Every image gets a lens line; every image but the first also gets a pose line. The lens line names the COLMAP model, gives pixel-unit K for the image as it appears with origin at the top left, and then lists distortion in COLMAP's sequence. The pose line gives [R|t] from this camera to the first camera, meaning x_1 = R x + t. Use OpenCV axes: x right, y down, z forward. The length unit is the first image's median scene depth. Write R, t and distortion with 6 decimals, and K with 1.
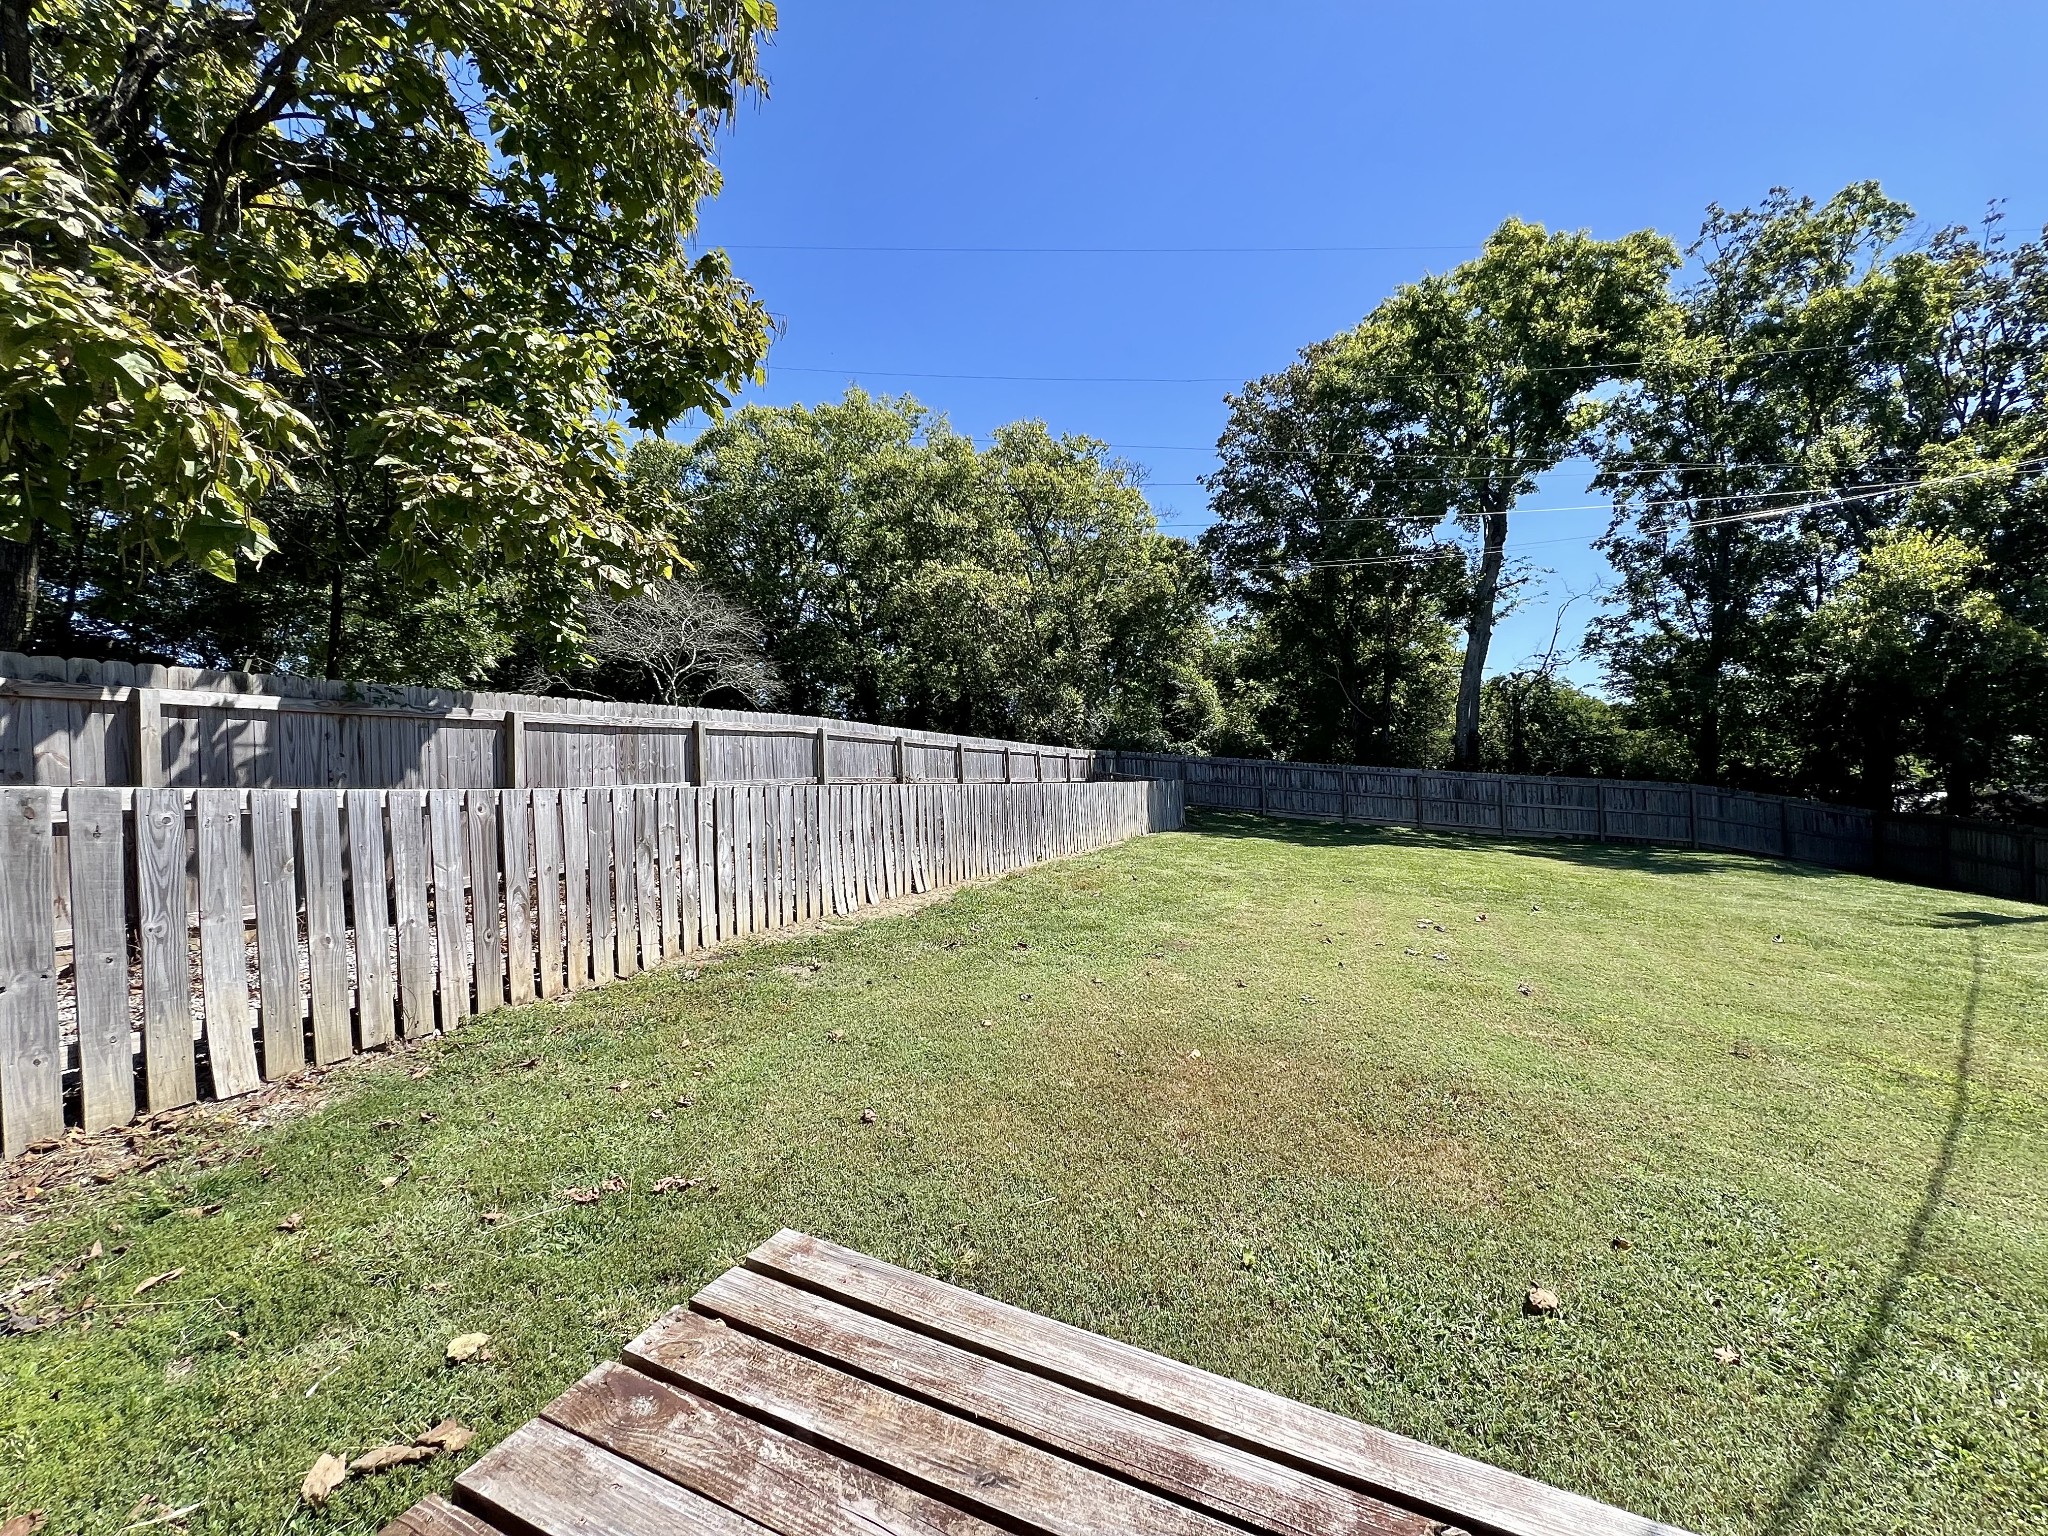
lens RADIAL K [[796.0, 0, 1027.9], [0, 796.0, 764.7], [0, 0, 1]] dist [0.001052, 0.000335]
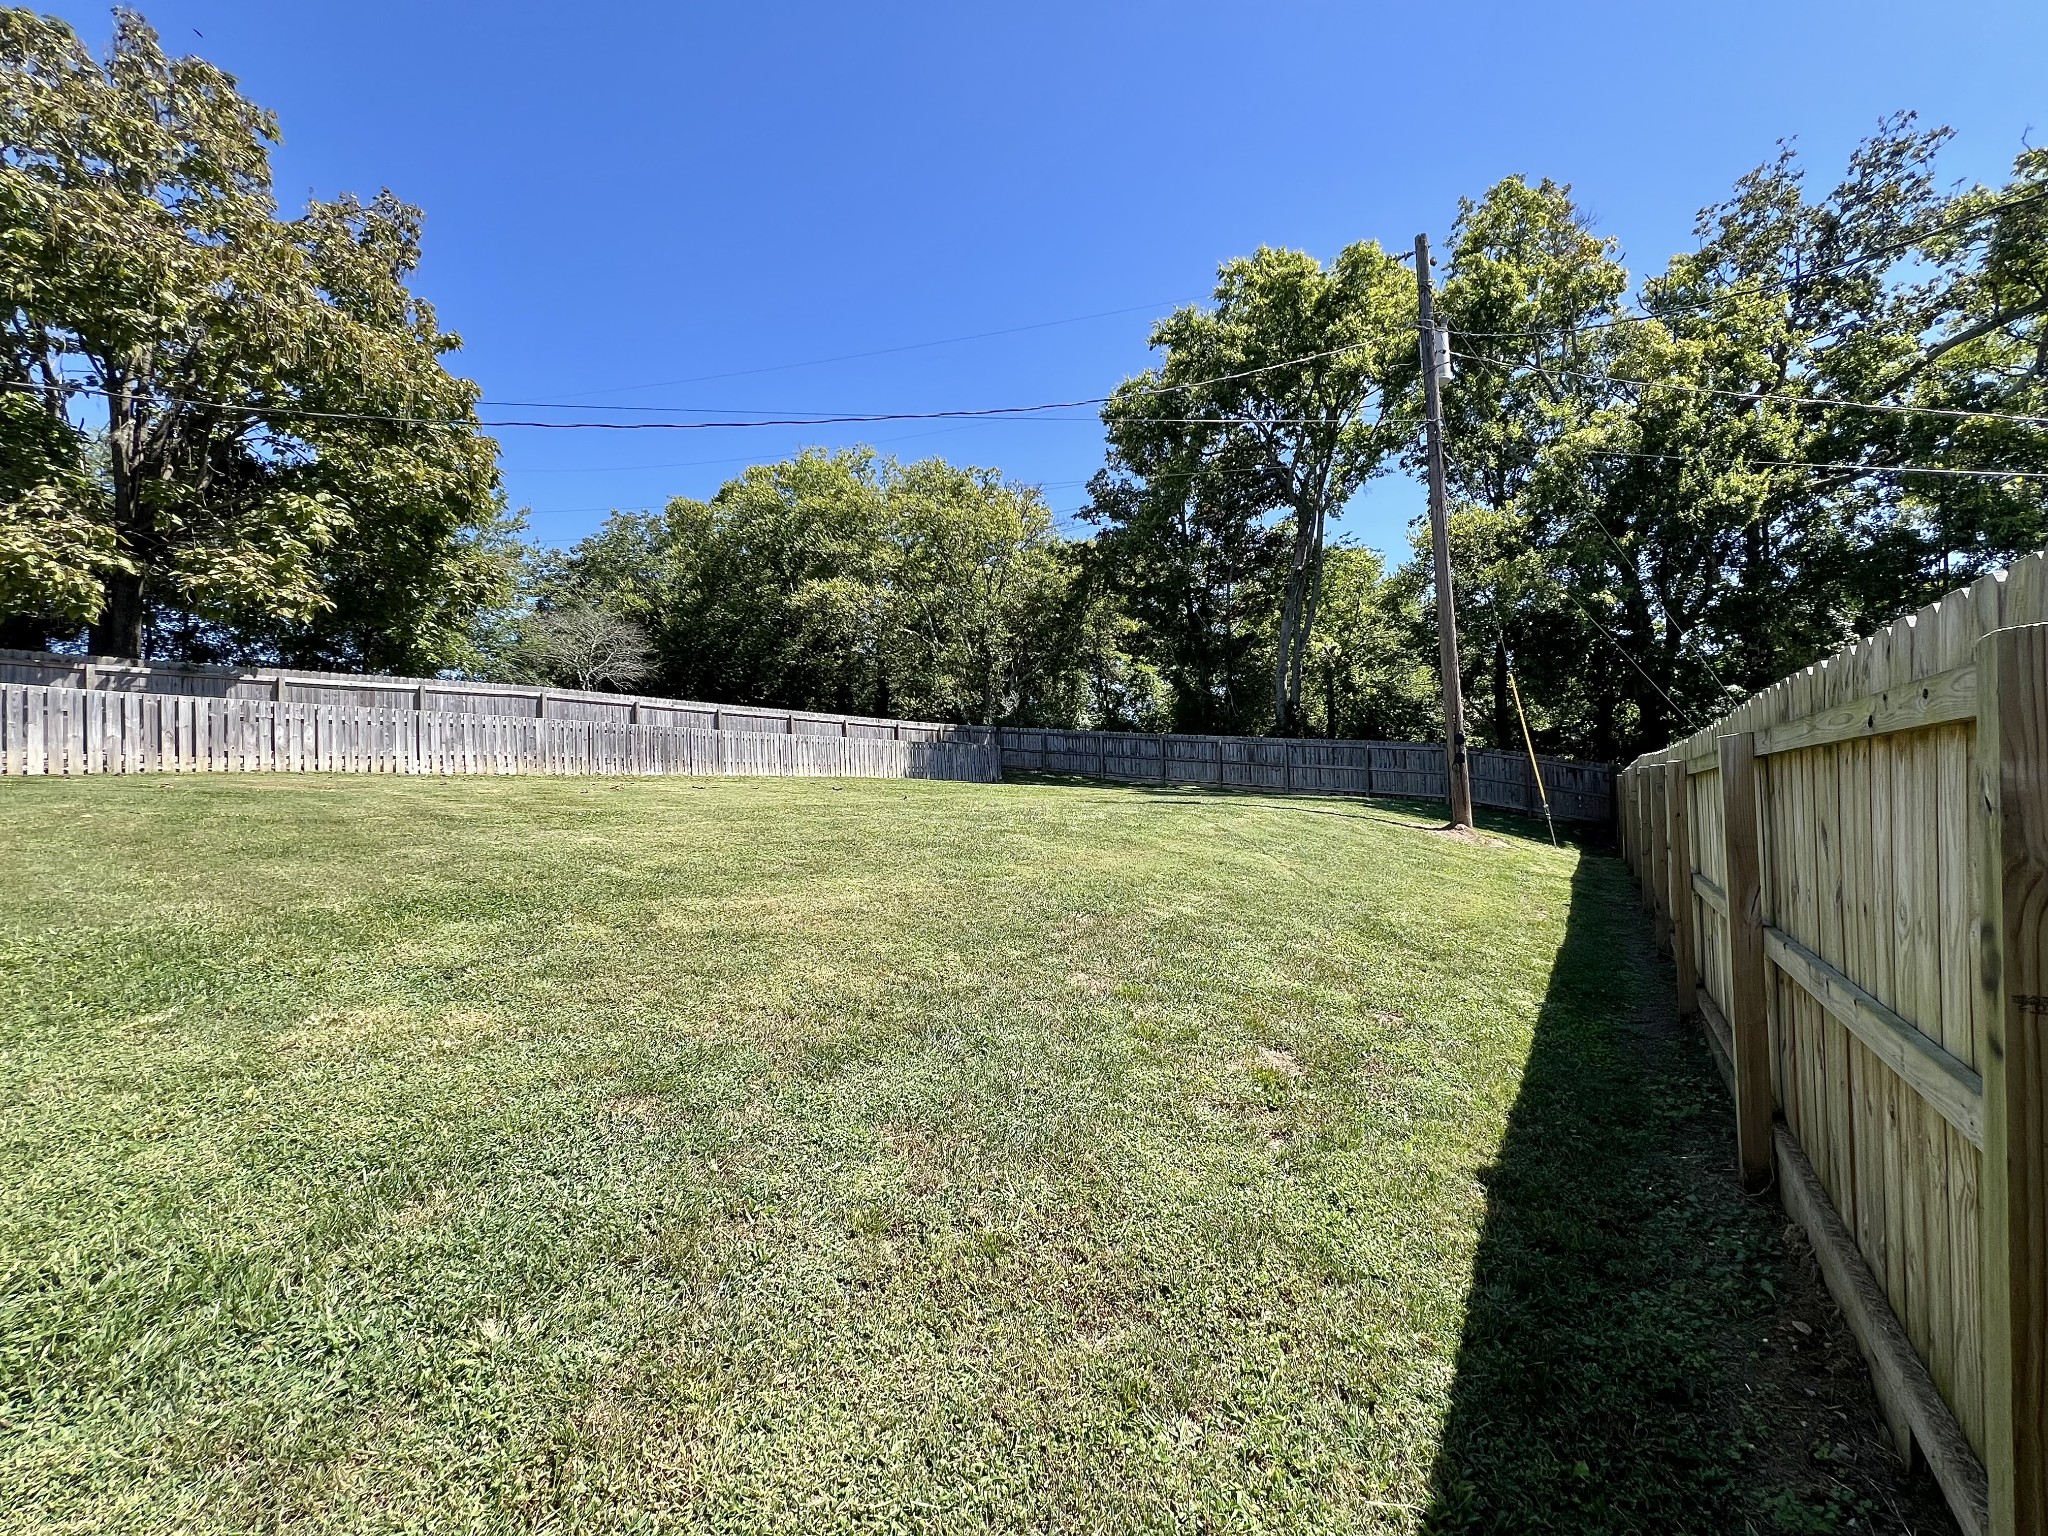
lens RADIAL K [[796.0, 0, 1027.9], [0, 796.0, 764.7], [0, 0, 1]] dist [0.001052, 0.000335]
pose [[0.966429, -0.003975, -0.256903, 0.676923], [0.002326, 0.999975, -0.006722, 0.068949], [0.256923, 0.005899, 0.966414, -0.204034]]
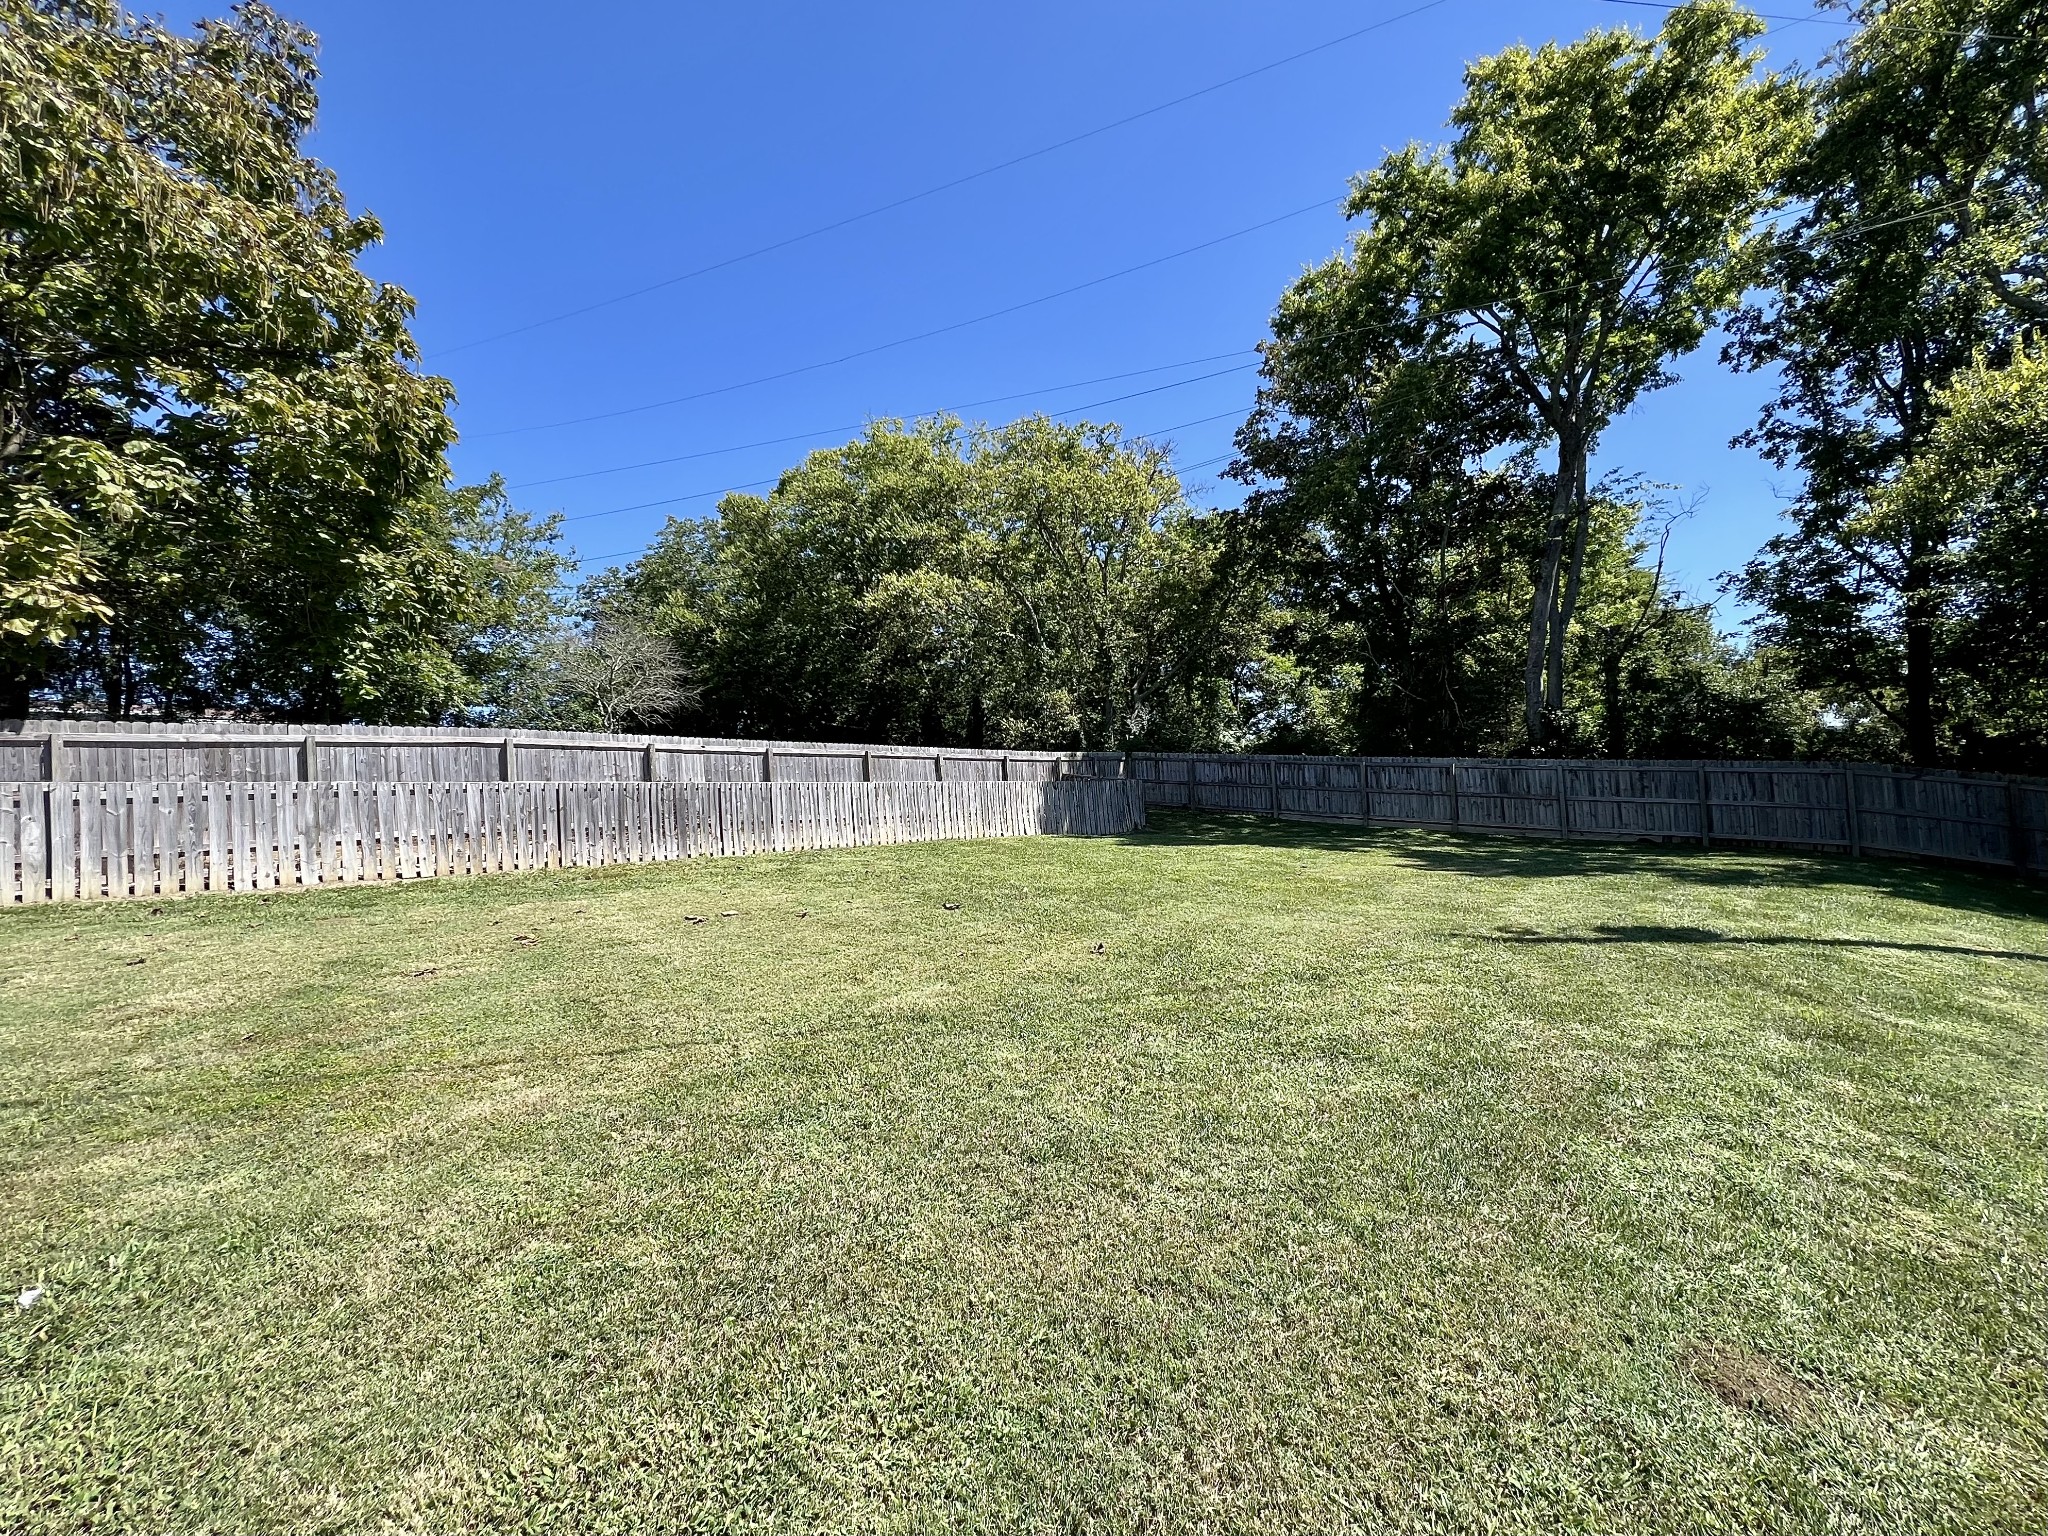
lens RADIAL K [[814.3, 0, 1028.7], [0, 814.3, 777.4], [0, 0, 1]] dist [0.000486, 0.000191]
pose [[0.935781, -0.032085, -0.351119, 0.493048], [0.030341, 0.999485, -0.010470, 0.025865], [0.351274, -0.000855, 0.936272, 0.105511]]
